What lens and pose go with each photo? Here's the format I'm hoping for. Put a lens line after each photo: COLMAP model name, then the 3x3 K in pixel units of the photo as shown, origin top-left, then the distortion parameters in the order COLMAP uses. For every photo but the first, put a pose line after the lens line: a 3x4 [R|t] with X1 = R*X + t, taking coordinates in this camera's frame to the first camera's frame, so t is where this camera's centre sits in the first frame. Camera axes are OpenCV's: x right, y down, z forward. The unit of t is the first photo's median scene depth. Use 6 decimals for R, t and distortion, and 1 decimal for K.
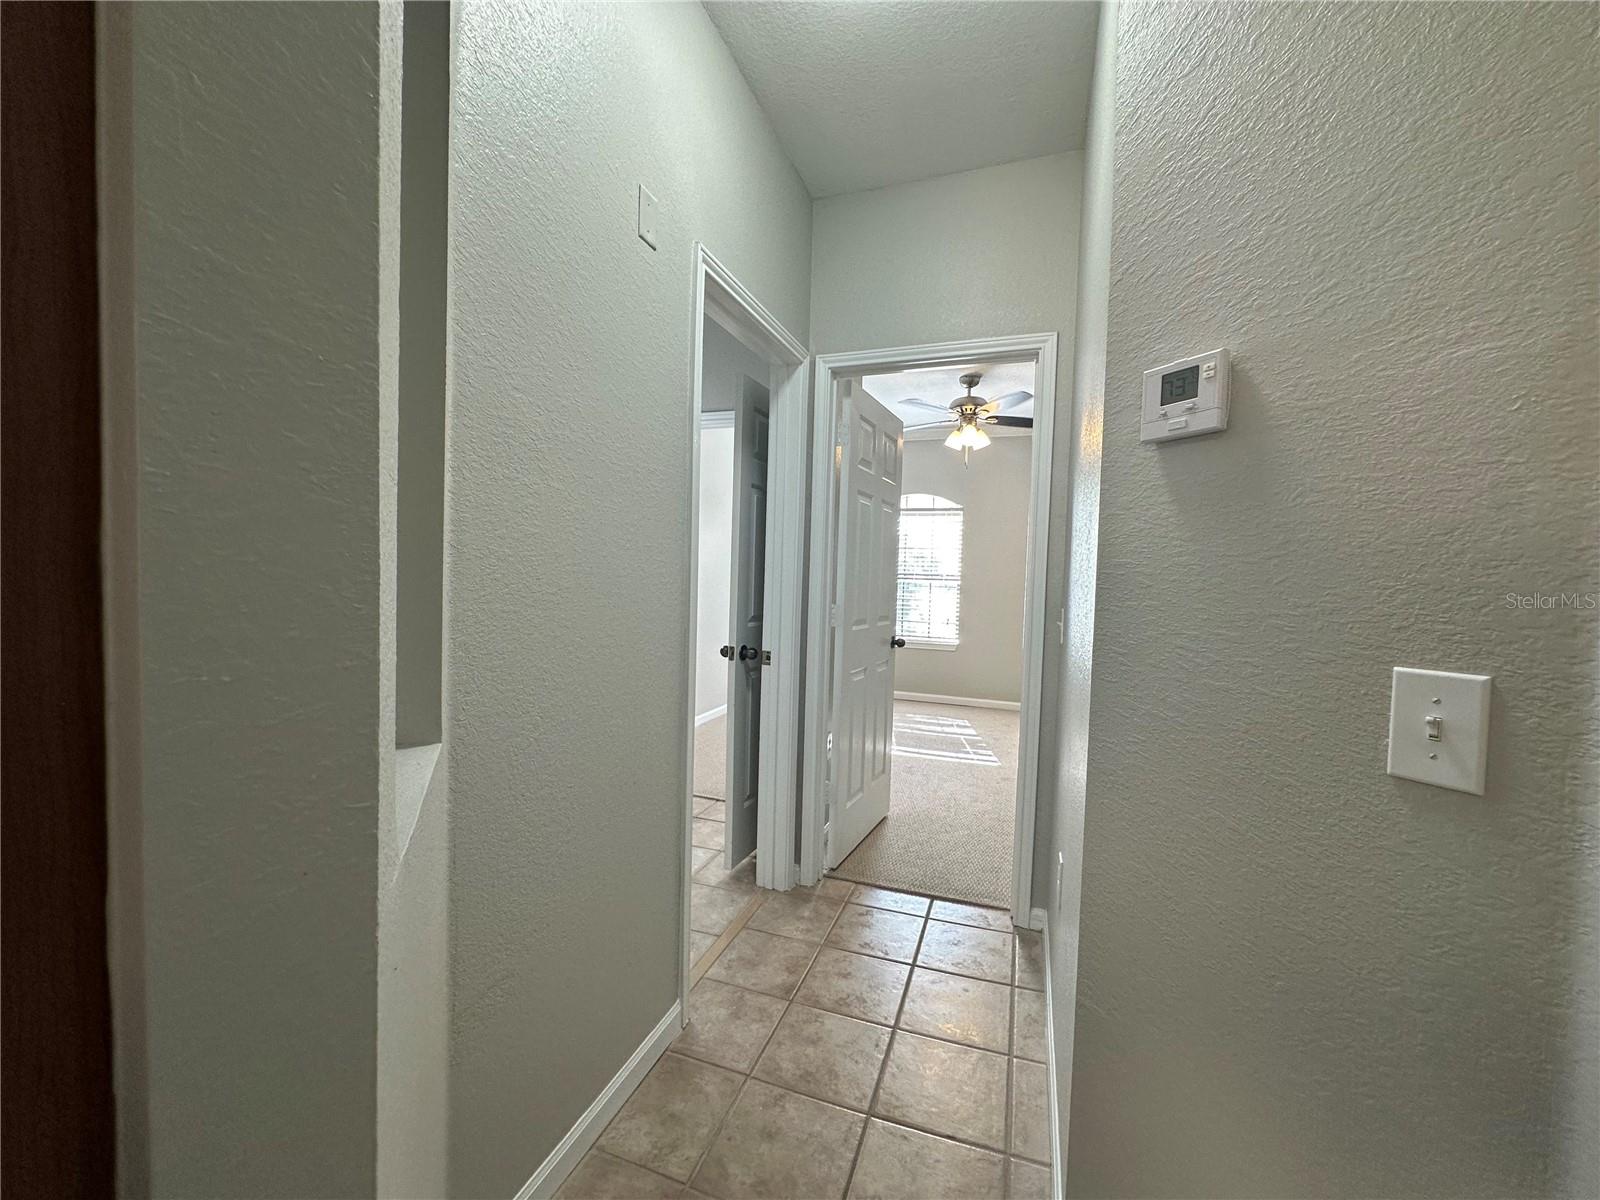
lens RADIAL K [[650.5, 0, 798.0], [0, 650.5, 603.2], [0, 0, 1]] dist [-0.006230, 0.000957]
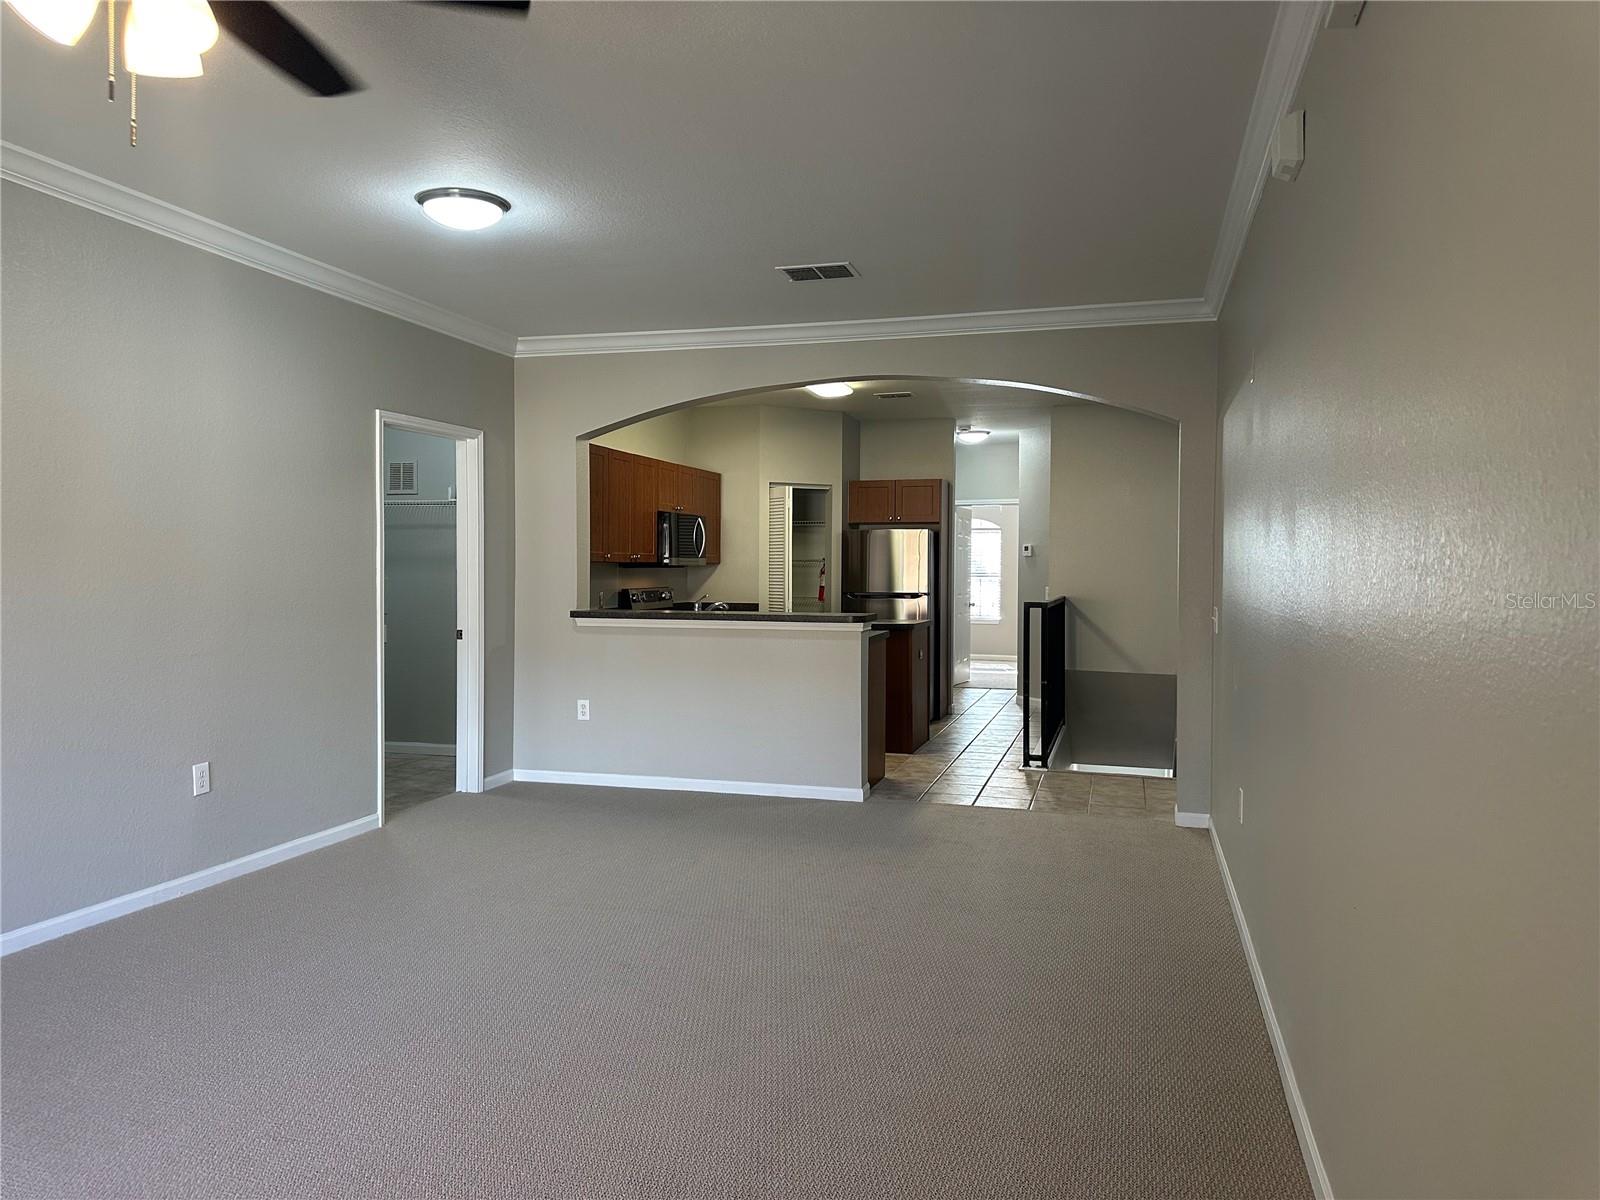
lens RADIAL K [[1138.2, 0, 805.6], [0, 1138.2, 606.7], [0, 0, 1]] dist [0.068565, -0.061310]
pose [[0.997868, 0.005632, 0.065026, -0.382585], [-0.004951, 0.999931, -0.010641, 0.064546], [-0.065081, 0.010296, 0.997827, -1.642290]]
